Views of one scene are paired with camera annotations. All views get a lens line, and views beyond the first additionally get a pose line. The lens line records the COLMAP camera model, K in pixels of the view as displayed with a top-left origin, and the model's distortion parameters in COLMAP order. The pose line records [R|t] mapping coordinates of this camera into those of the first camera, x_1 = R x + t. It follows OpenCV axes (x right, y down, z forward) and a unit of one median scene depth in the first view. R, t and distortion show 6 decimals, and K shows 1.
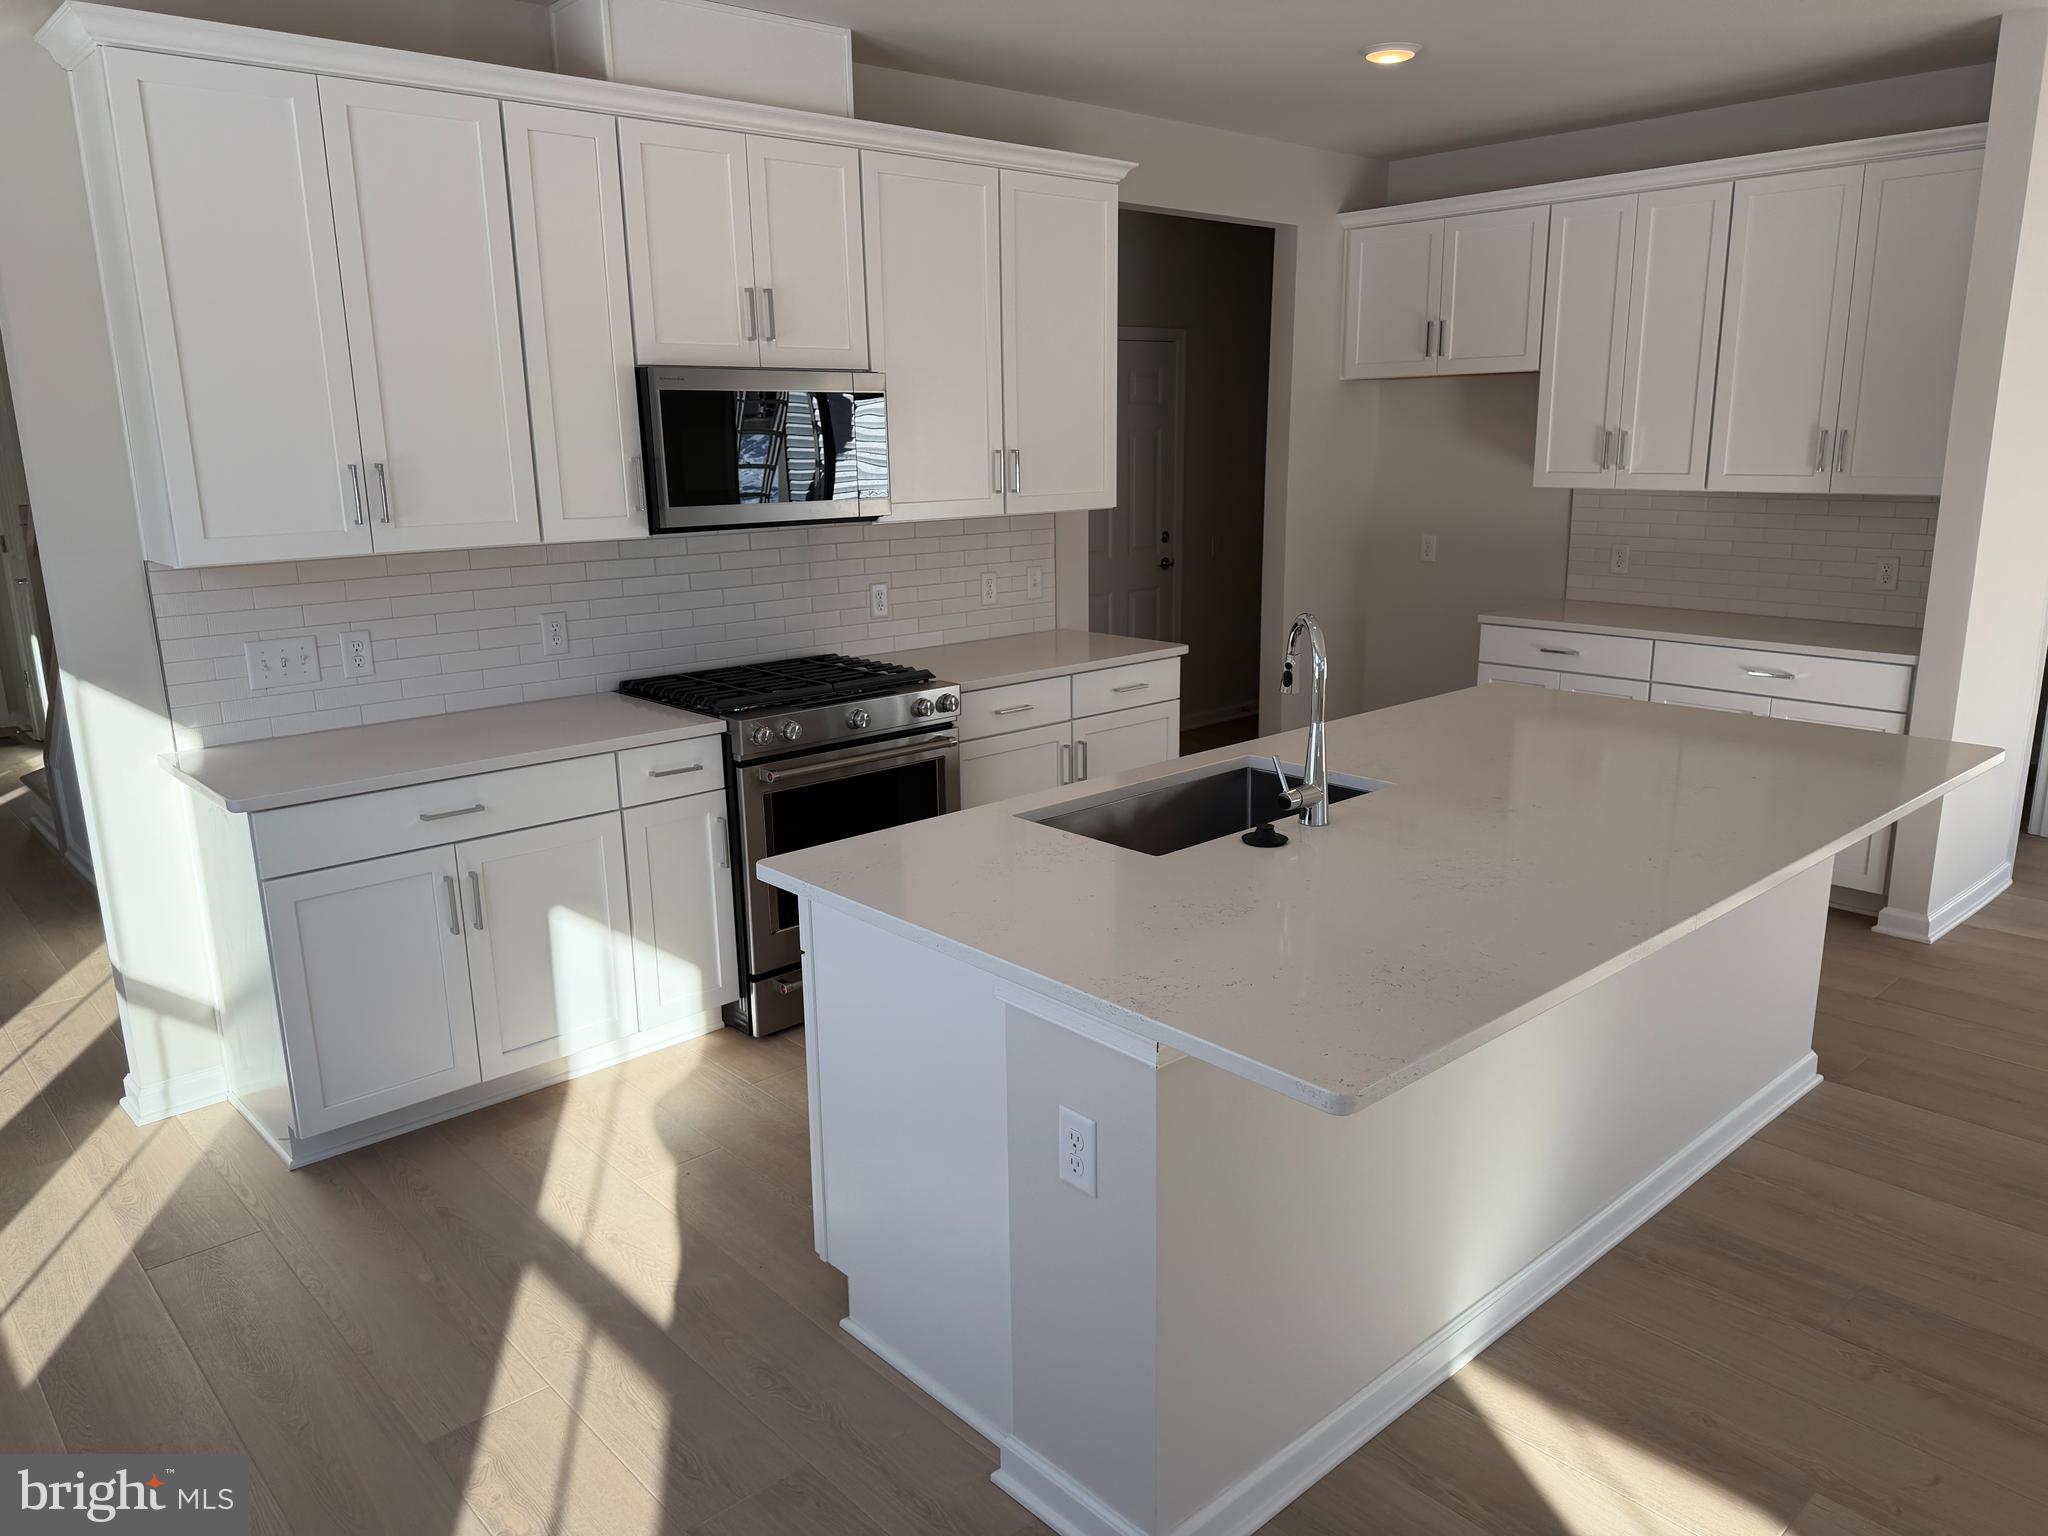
lens RADIAL K [[1433.3, 0, 1014.9], [0, 1433.3, 773.2], [0, 0, 1]] dist [0.040240, -0.034251]
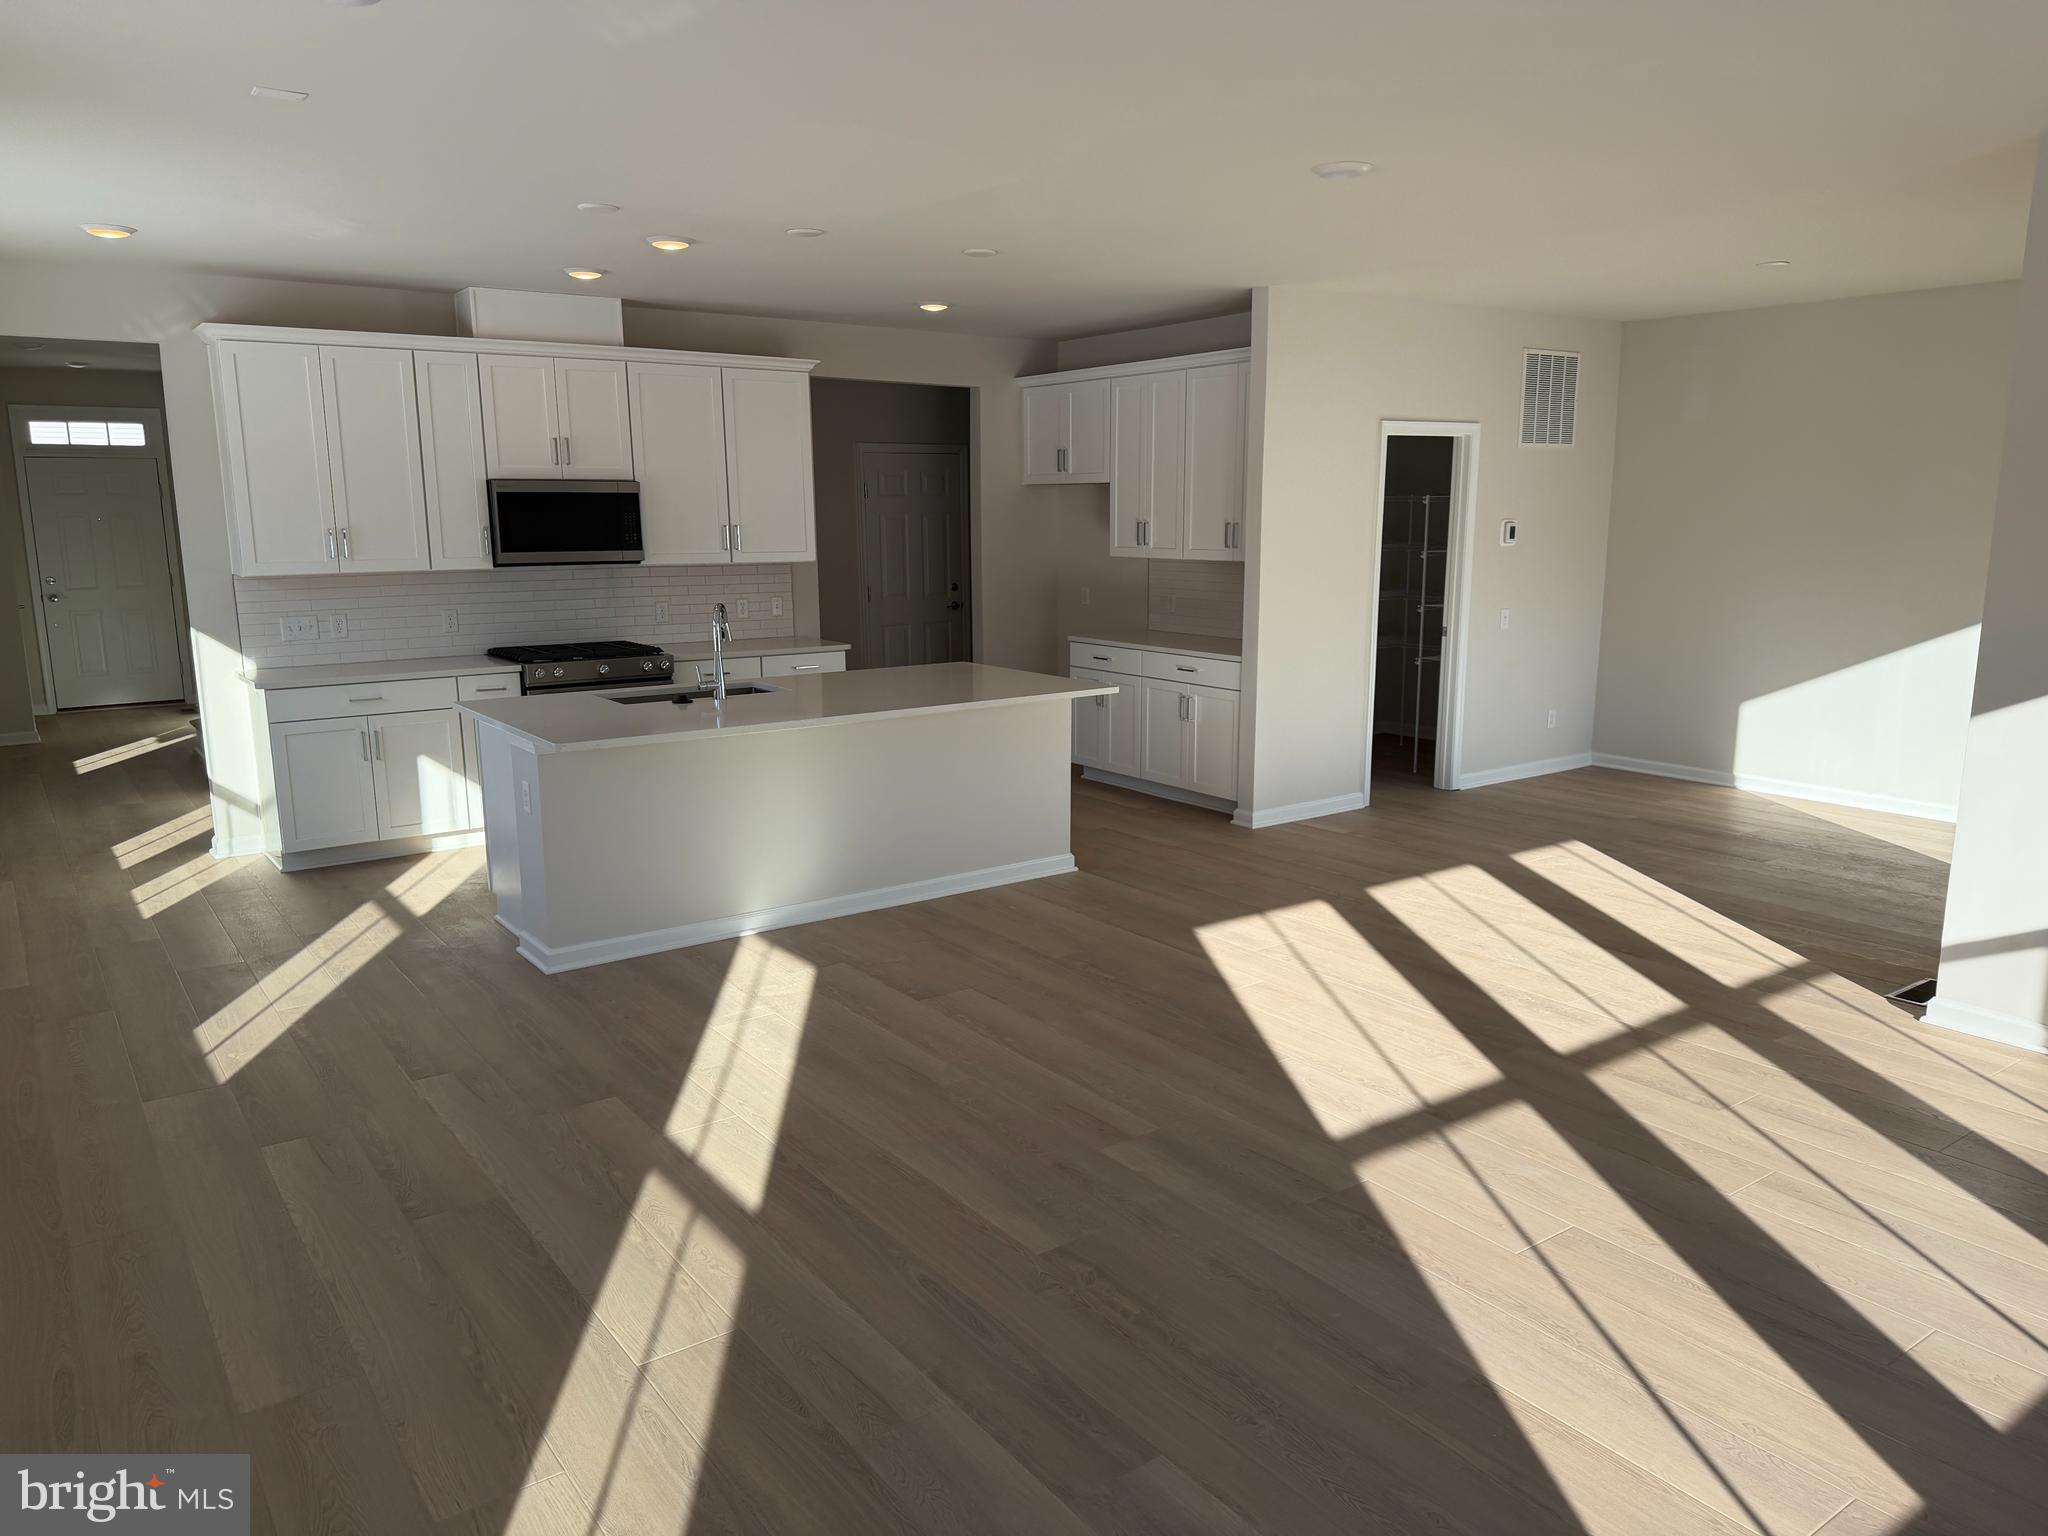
lens RADIAL K [[1433.3, 0, 1024.8], [0, 1433.3, 779.8], [0, 0, 1]] dist [0.040240, -0.034251]
pose [[0.993912, 0.030514, -0.105862, 0.639702], [-0.035577, 0.998295, -0.046270, 0.172312], [0.104270, 0.049755, 0.993304, -0.779270]]
